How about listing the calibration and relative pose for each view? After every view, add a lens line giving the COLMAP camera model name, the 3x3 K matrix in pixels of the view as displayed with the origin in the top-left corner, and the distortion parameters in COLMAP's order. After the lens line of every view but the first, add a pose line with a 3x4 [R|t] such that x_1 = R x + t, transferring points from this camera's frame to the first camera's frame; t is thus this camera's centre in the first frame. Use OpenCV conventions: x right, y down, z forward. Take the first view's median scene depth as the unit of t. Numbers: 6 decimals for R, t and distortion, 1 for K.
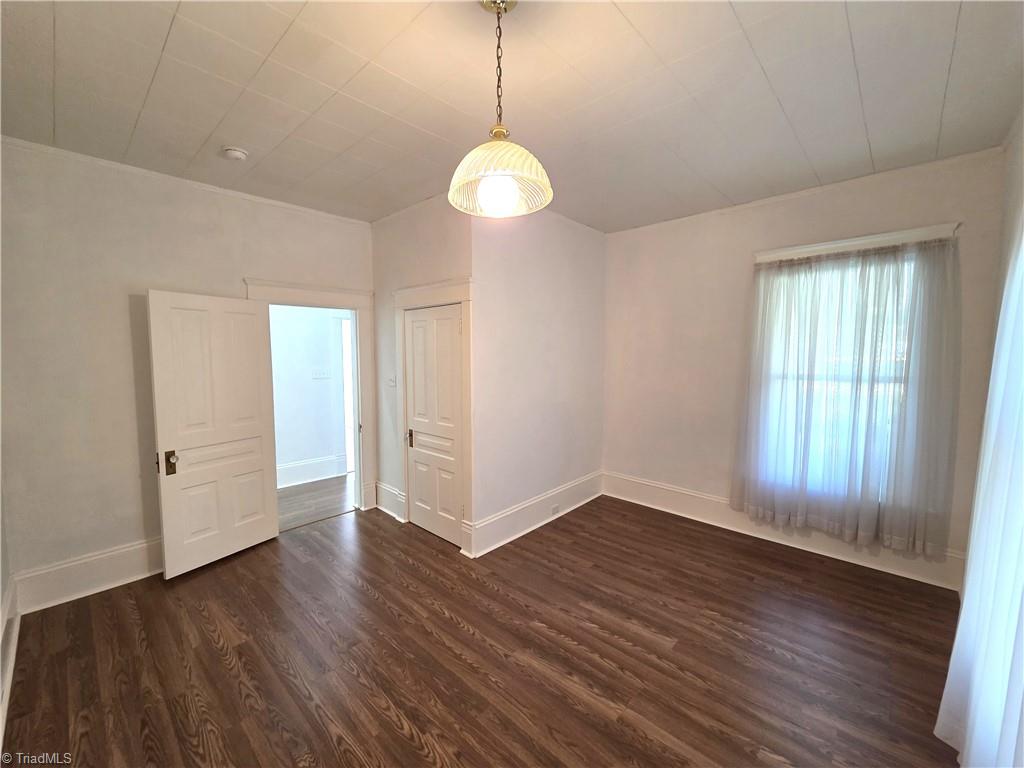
lens RADIAL K [[419.8, 0, 515.9], [0, 419.8, 384.0], [0, 0, 1]] dist [0.000204, 0.000690]
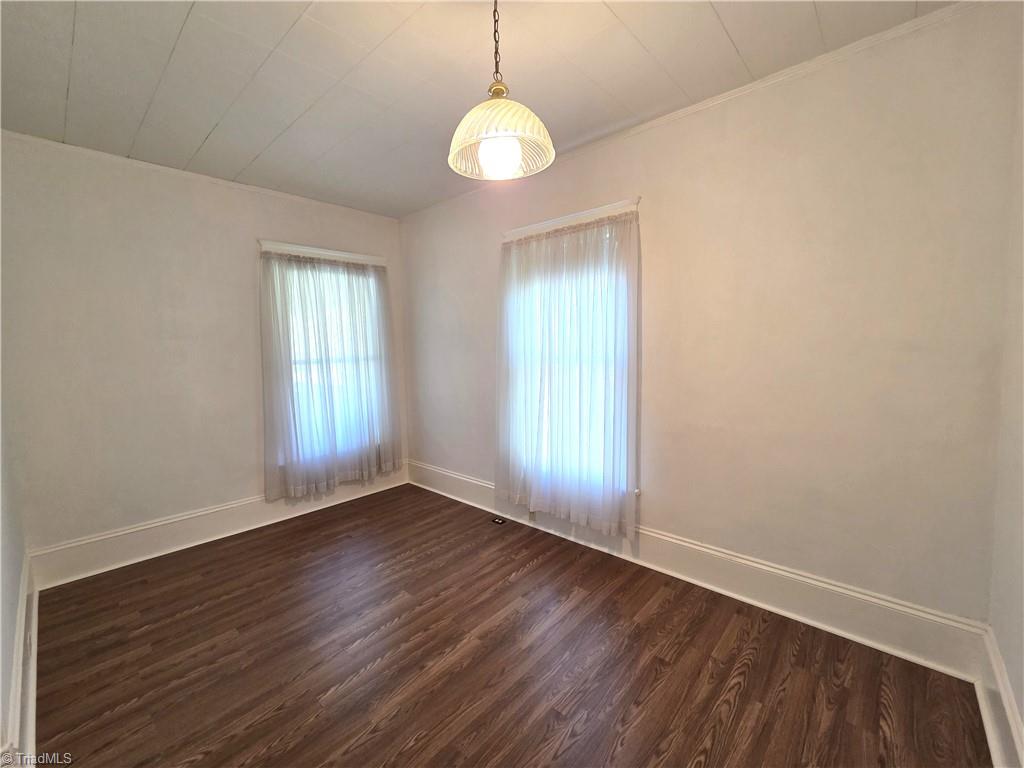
lens RADIAL K [[419.8, 0, 509.0], [0, 419.8, 386.8], [0, 0, 1]] dist [0.000204, 0.000690]
pose [[-0.007380, -0.100345, 0.994925, -0.515714], [0.099869, 0.989904, 0.100580, -0.010685], [-0.994973, 0.100105, 0.002716, 0.504241]]
